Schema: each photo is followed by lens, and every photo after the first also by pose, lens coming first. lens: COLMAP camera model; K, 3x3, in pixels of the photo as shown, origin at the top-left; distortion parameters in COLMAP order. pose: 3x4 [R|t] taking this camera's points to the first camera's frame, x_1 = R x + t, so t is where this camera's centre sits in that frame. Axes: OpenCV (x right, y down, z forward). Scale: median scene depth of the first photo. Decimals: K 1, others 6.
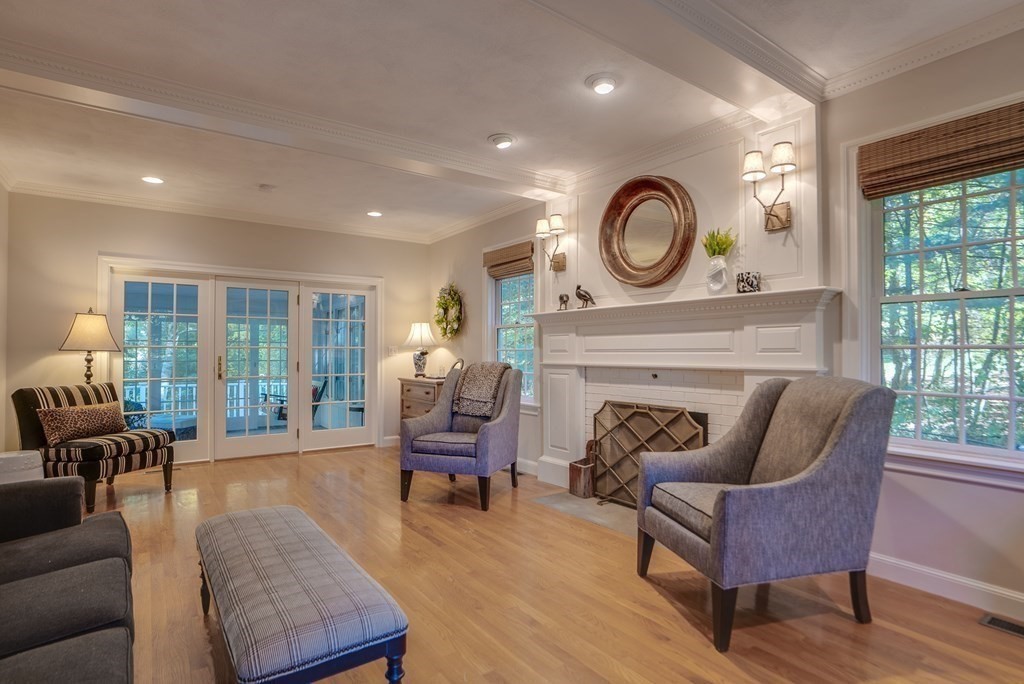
lens RADIAL K [[496.6, 0, 508.5], [0, 496.6, 347.5], [0, 0, 1]] dist [-0.002338, -0.000085]
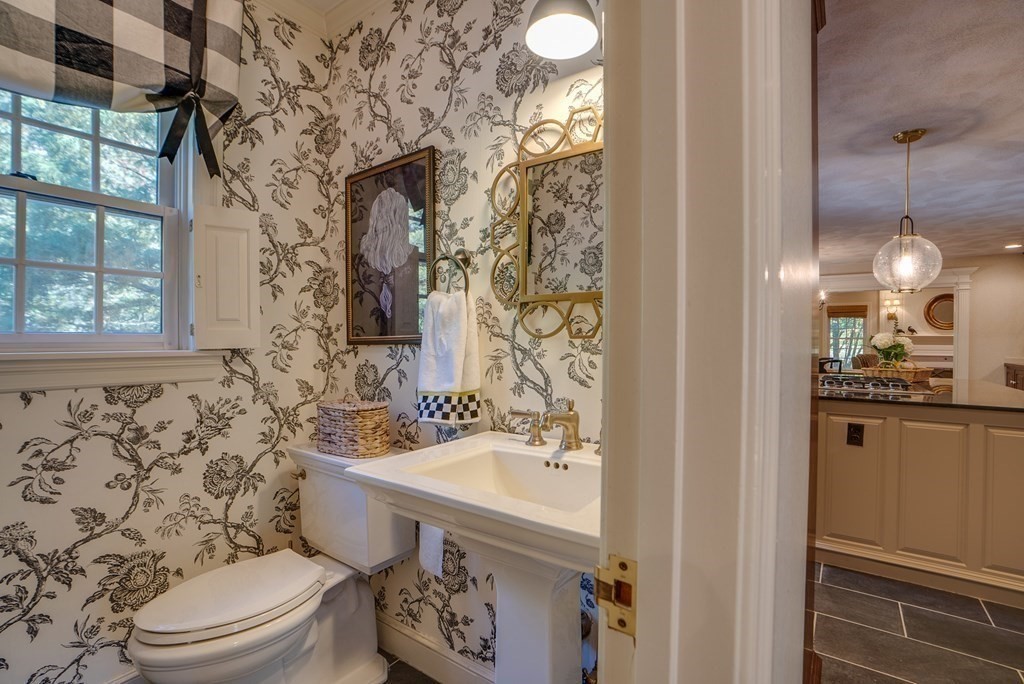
lens RADIAL K [[457.2, 0, 517.2], [0, 457.2, 342.1], [0, 0, 1]] dist [-0.005237, -0.000303]
pose [[0.940702, 0.000000, 0.339233, -1.946704], [-0.006212, 0.999832, 0.017224, -0.047201], [-0.339176, -0.018310, 0.940545, -0.461856]]
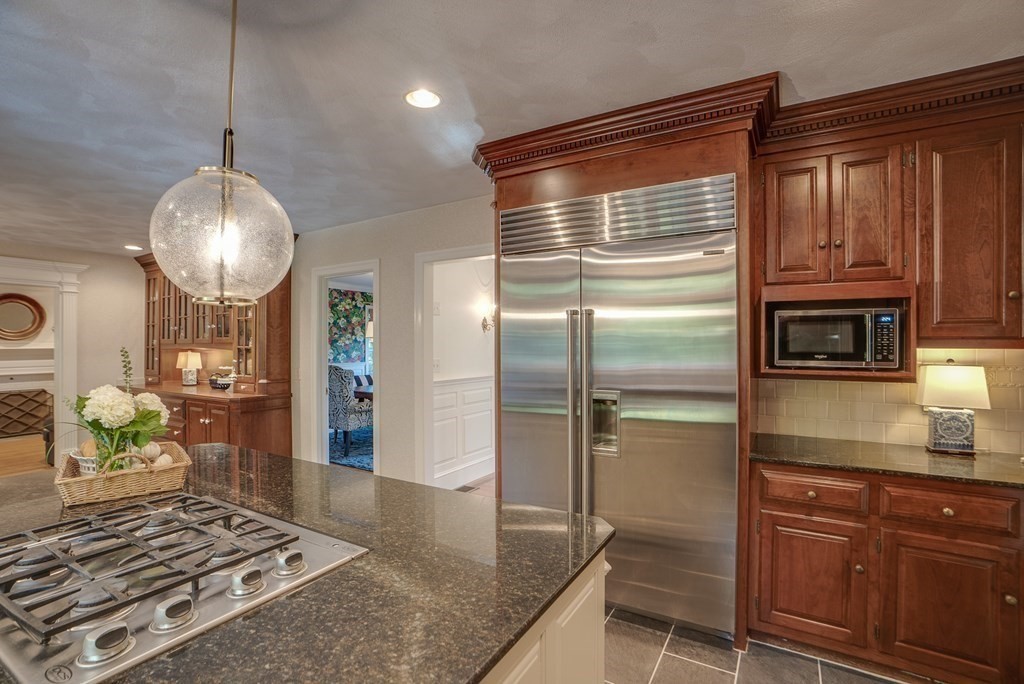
lens RADIAL K [[471.5, 0, 512.4], [0, 471.5, 346.9], [0, 0, 1]] dist [-0.031088, 0.002857]
pose [[-0.417503, -0.003864, 0.908668, -1.635236], [-0.009667, 0.999953, -0.000189, -0.071927], [-0.908624, -0.008863, -0.417520, -0.157367]]
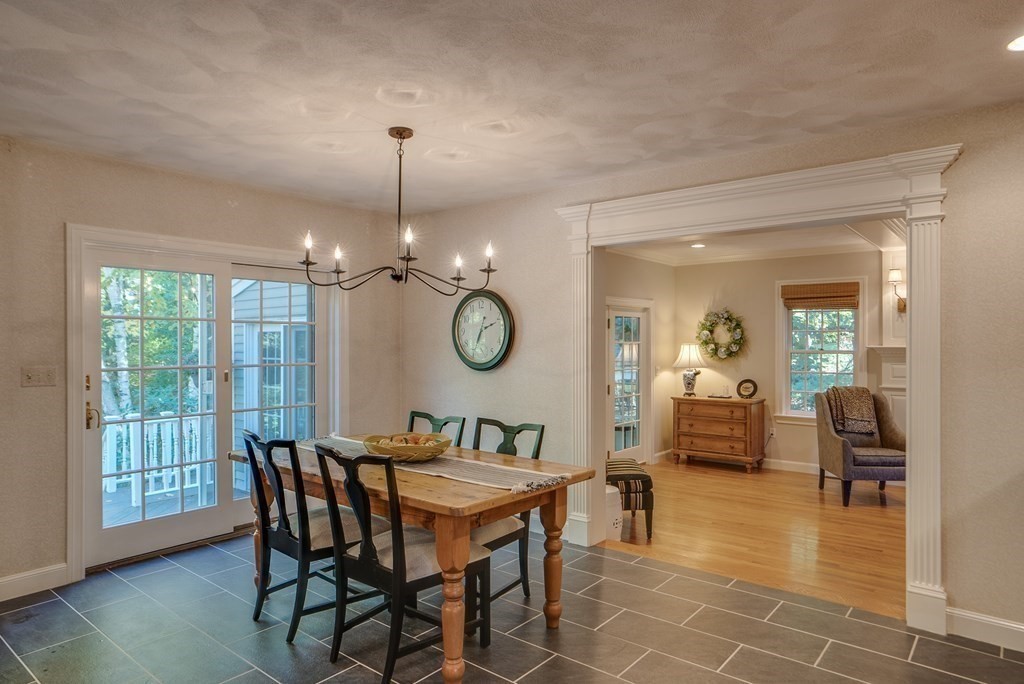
lens RADIAL K [[609.8, 0, 509.6], [0, 609.8, 343.6], [0, 0, 1]] dist [0.000926, -0.000443]
pose [[0.962678, -0.003916, 0.270620, -0.930291], [-0.000733, 0.999854, 0.017076, -0.075385], [-0.270647, -0.016637, 0.962535, -0.139737]]
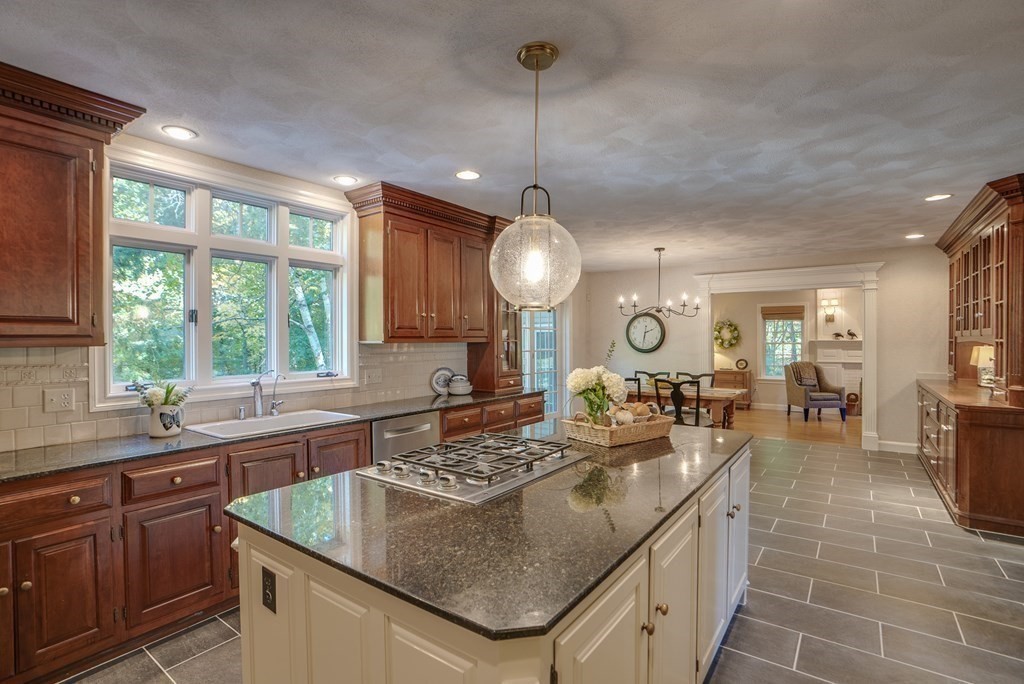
lens RADIAL K [[471.5, 0, 510.7], [0, 471.5, 340.8], [0, 0, 1]] dist [-0.031088, 0.002857]
pose [[0.945421, -0.008803, 0.325731, -1.502566], [0.003292, 0.999842, 0.017465, -0.080937], [-0.325834, -0.015439, 0.945301, -0.425769]]
